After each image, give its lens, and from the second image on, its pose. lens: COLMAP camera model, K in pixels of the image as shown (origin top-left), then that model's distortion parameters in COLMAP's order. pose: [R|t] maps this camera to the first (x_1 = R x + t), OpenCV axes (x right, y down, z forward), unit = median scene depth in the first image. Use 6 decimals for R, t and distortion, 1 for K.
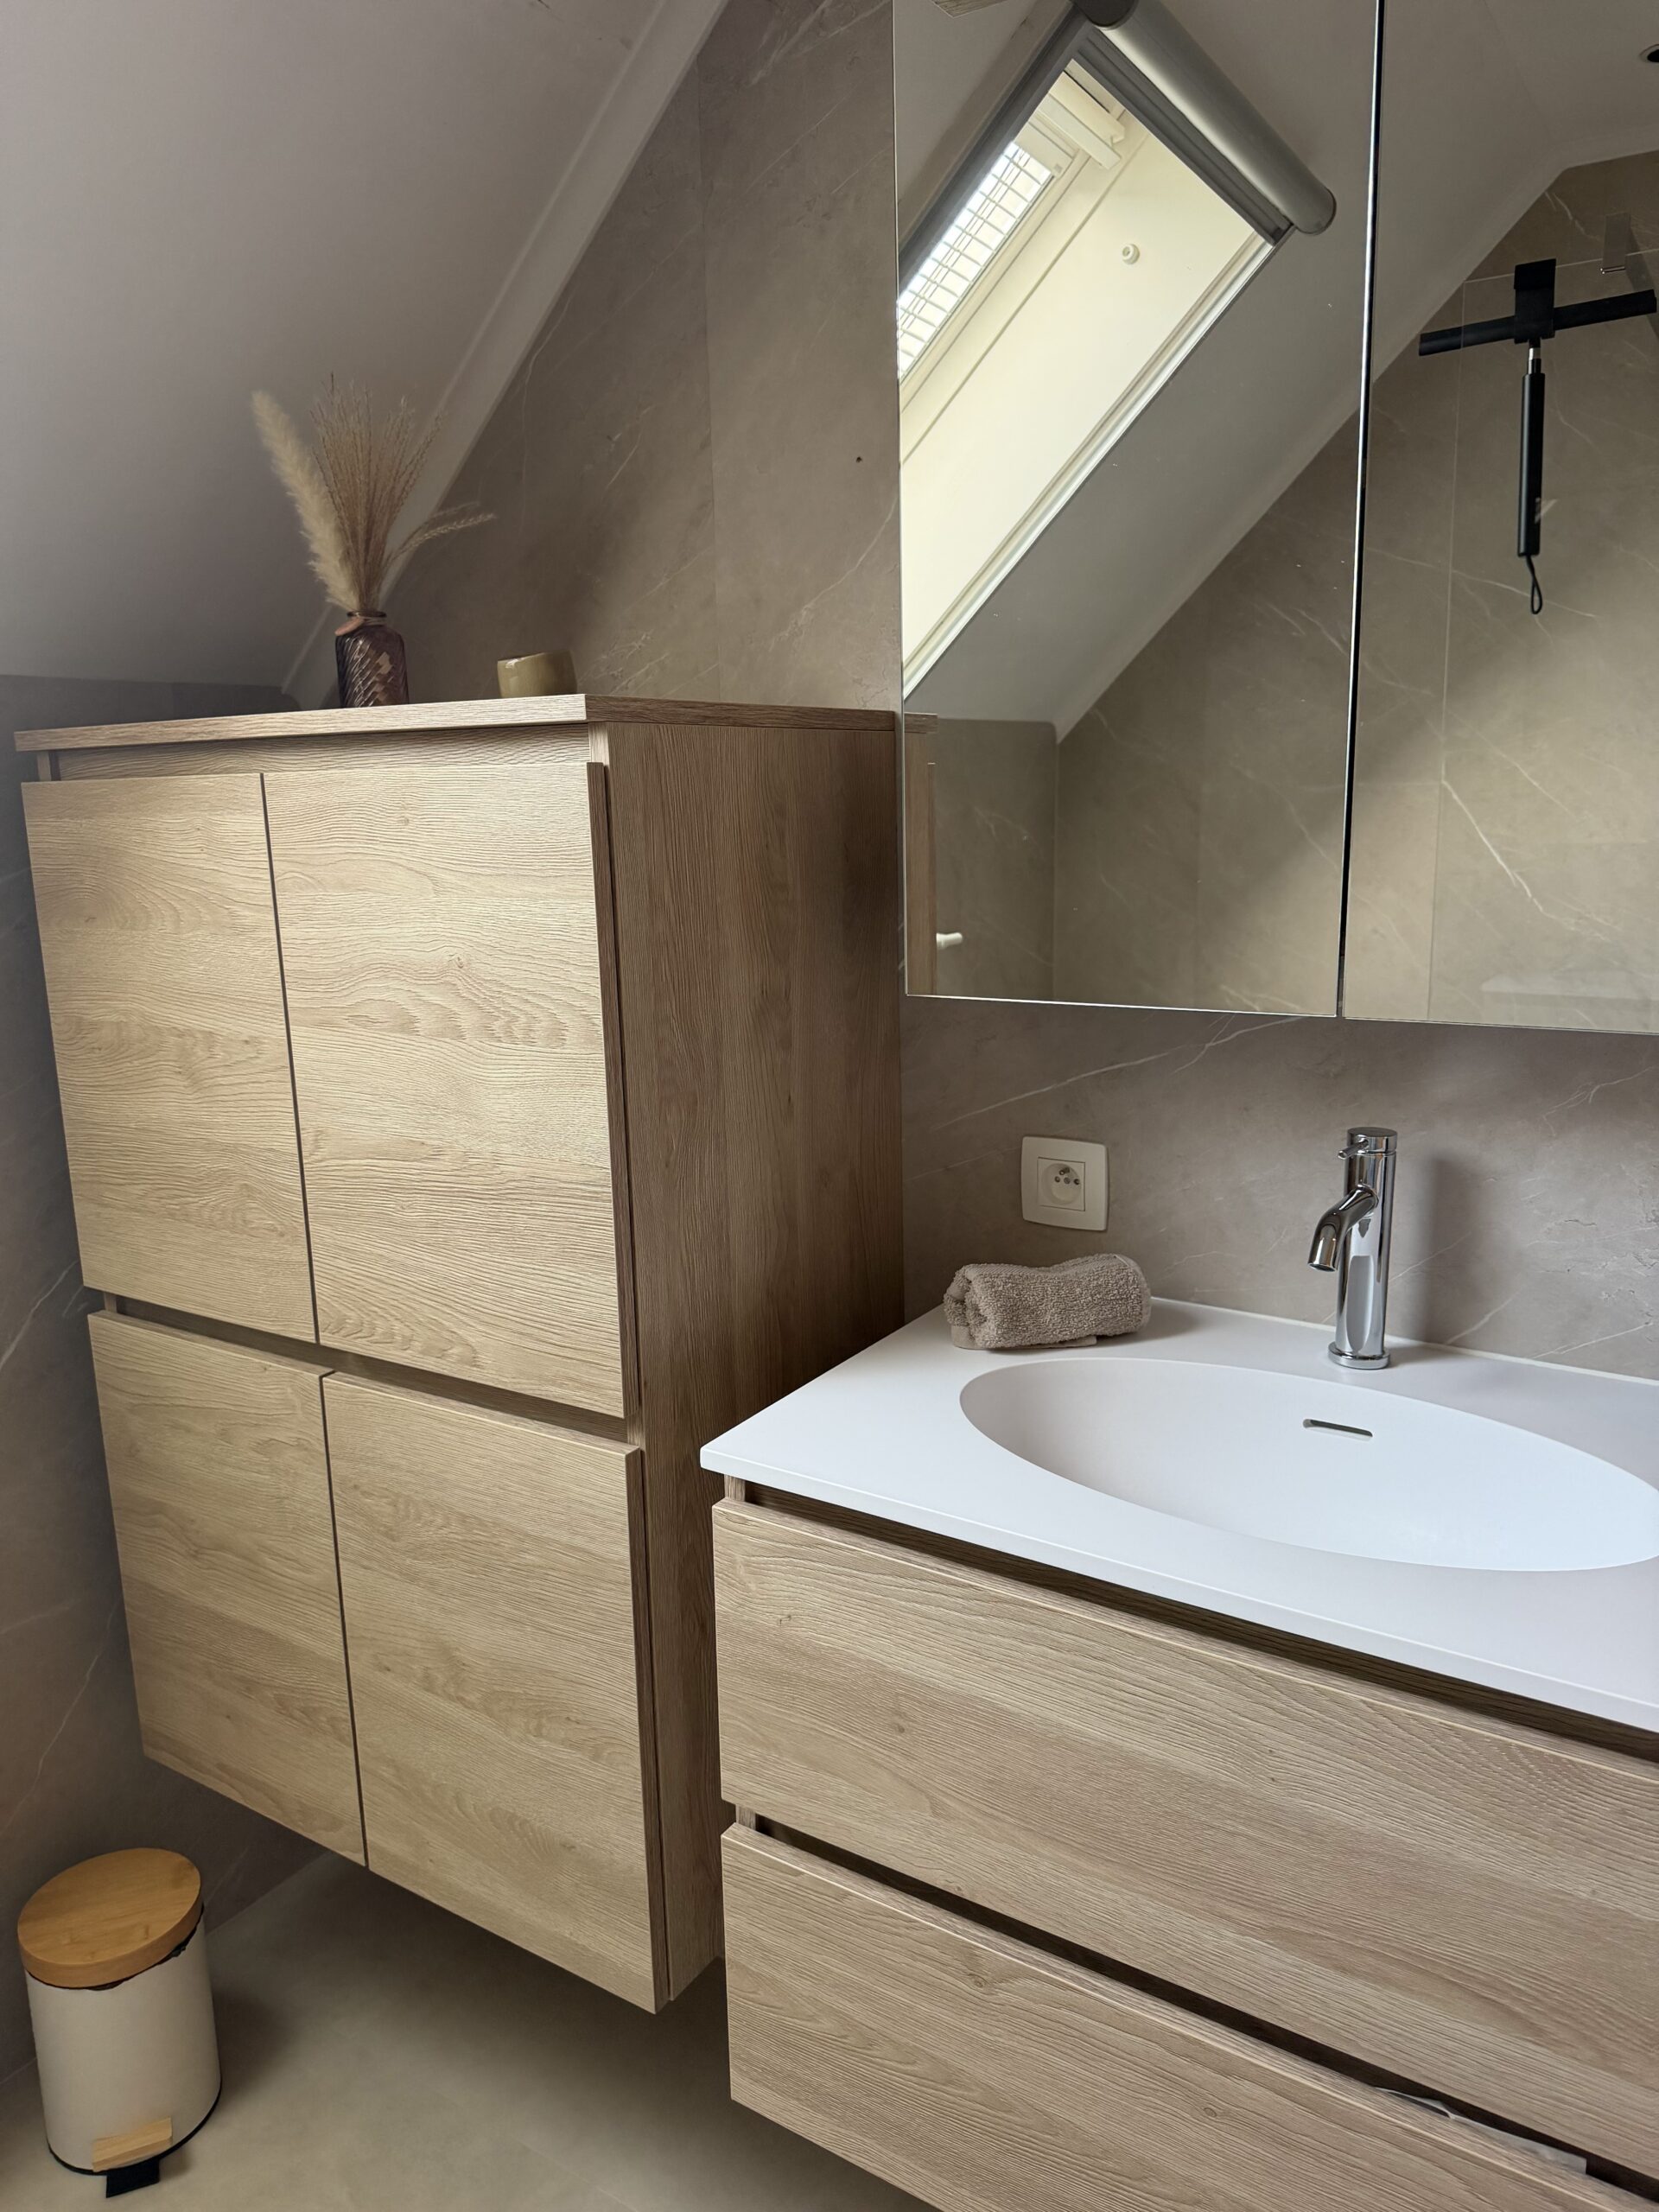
lens RADIAL K [[1602.7, 0, 802.2], [0, 1602.7, 1083.5], [0, 0, 1]] dist [0.032734, -0.054236]
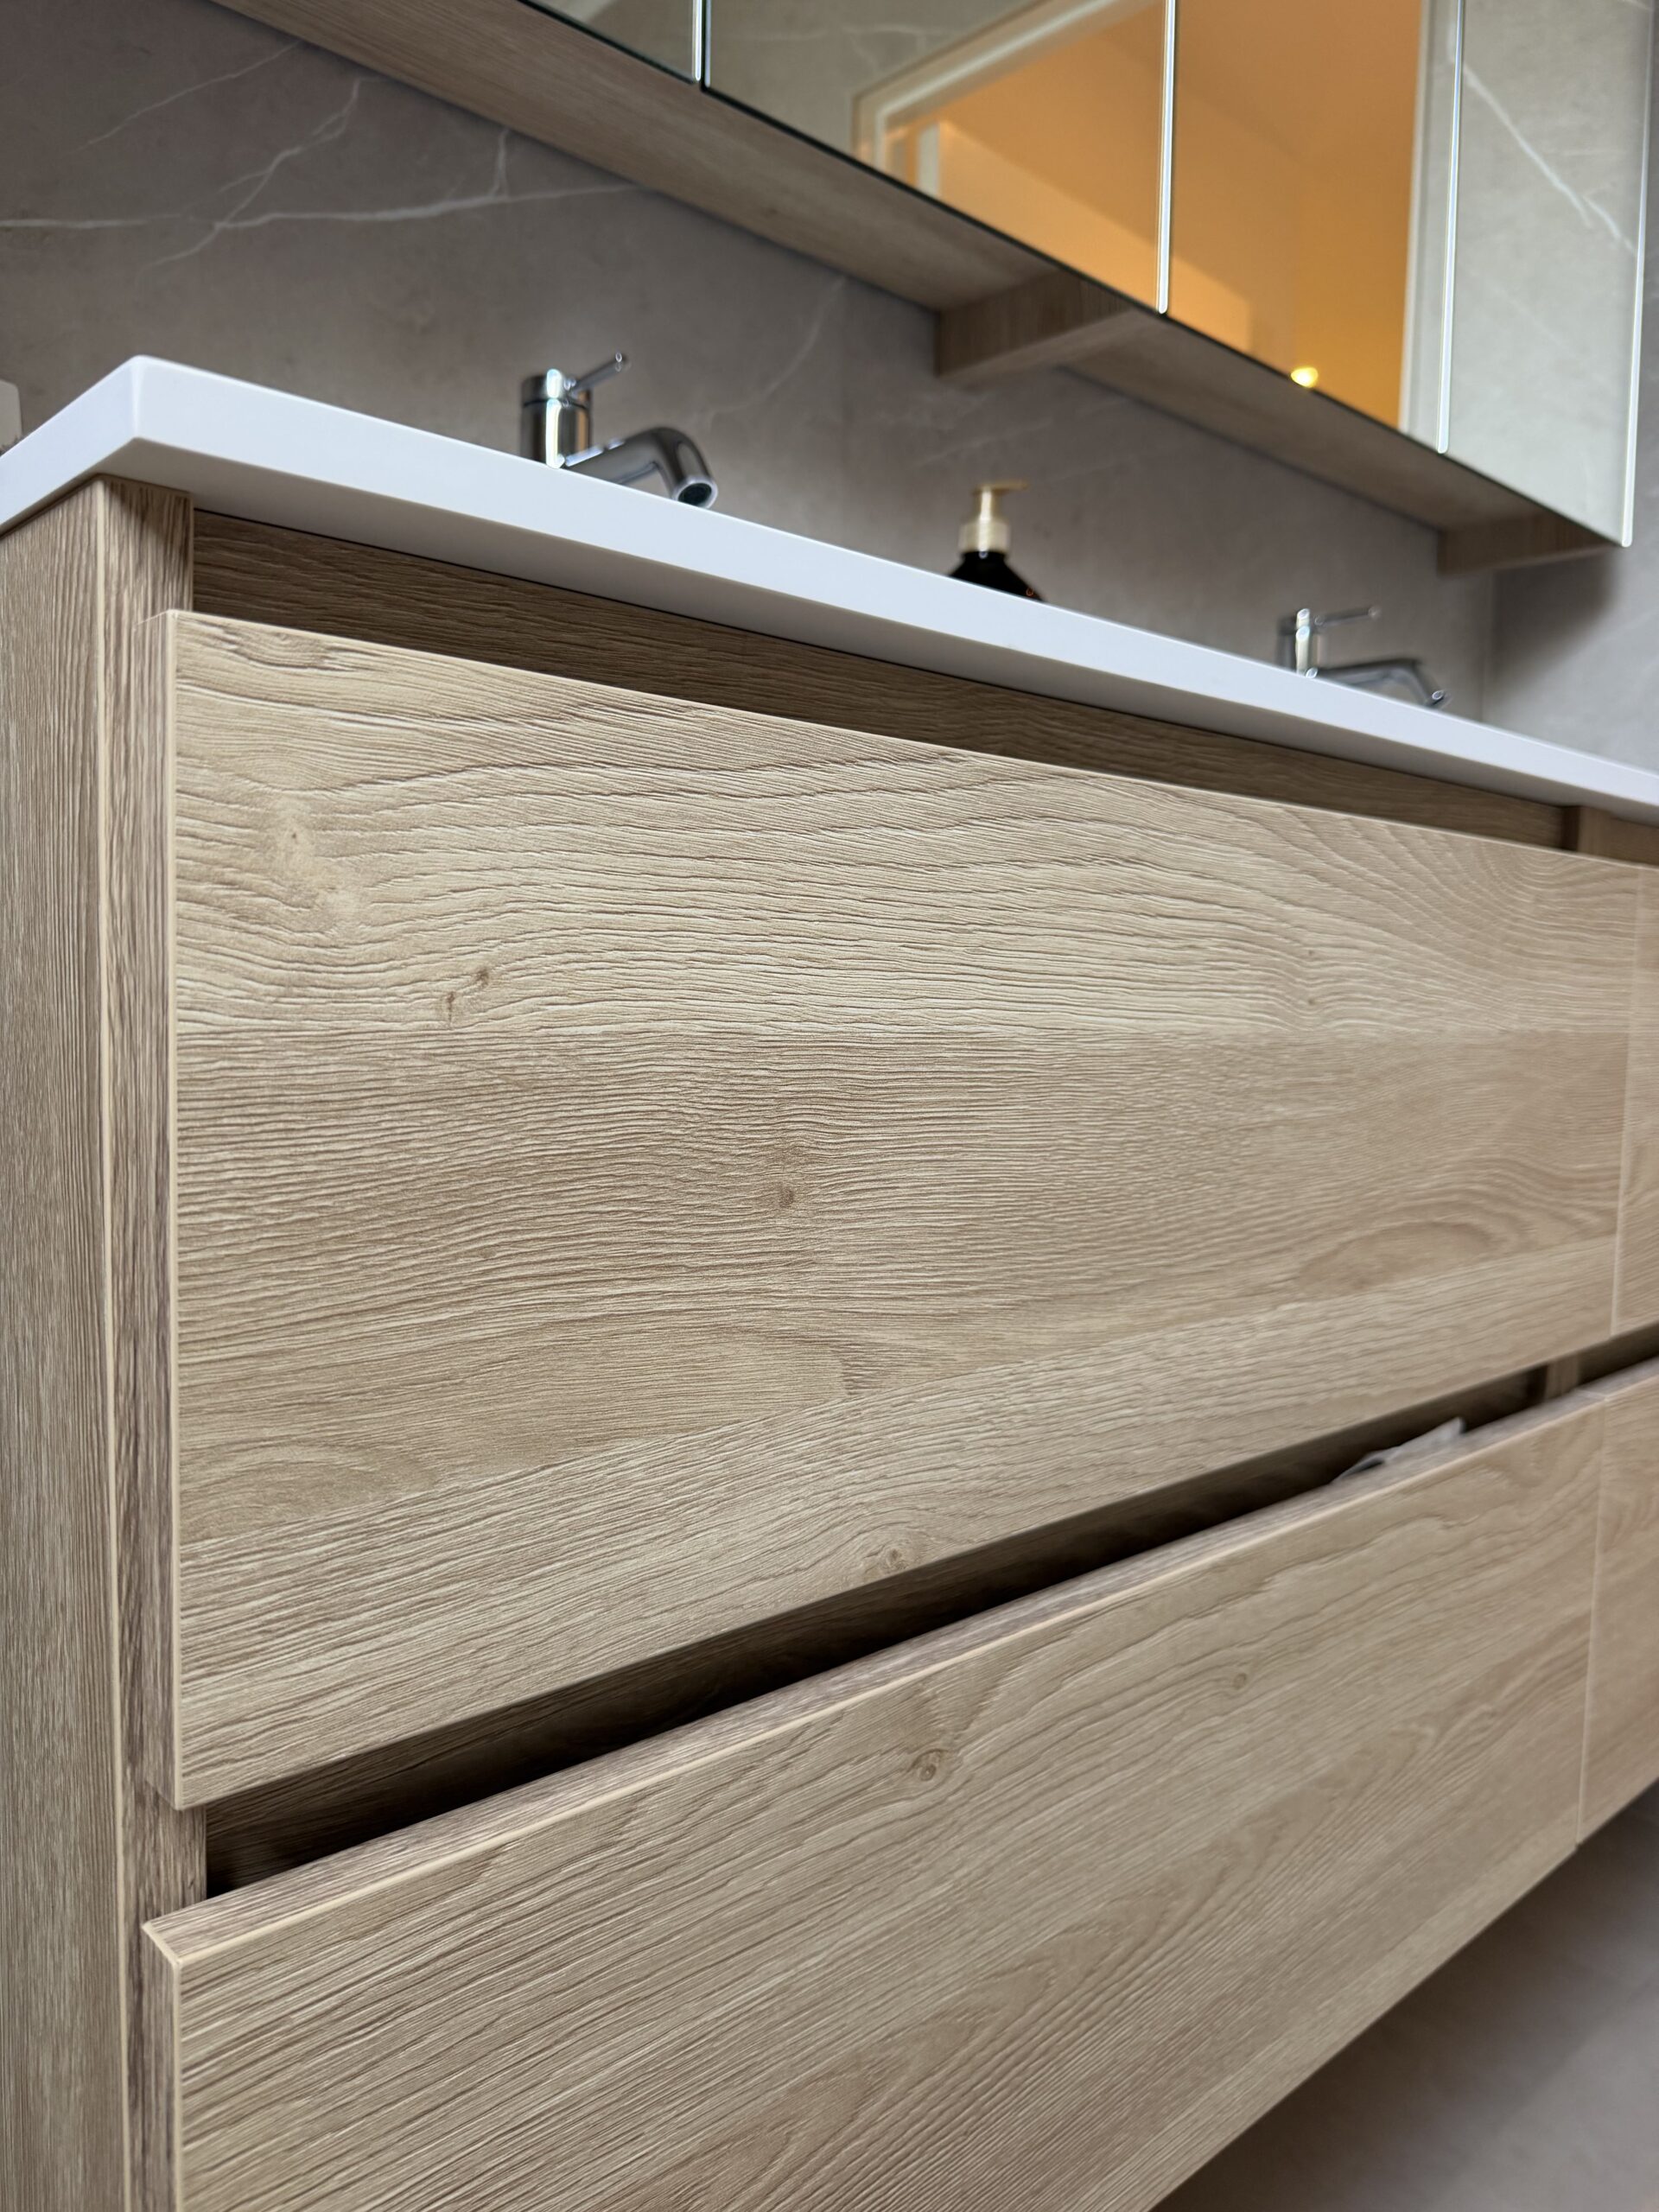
lens RADIAL K [[1602.7, 0, 779.1], [0, 1602.7, 1091.5], [0, 0, 1]] dist [0.032734, -0.054236]
pose [[0.243816, -0.029717, 0.969366, -0.298320], [0.155129, 0.987856, -0.008735, 0.370799], [-0.957334, 0.152507, 0.245465, 0.883922]]
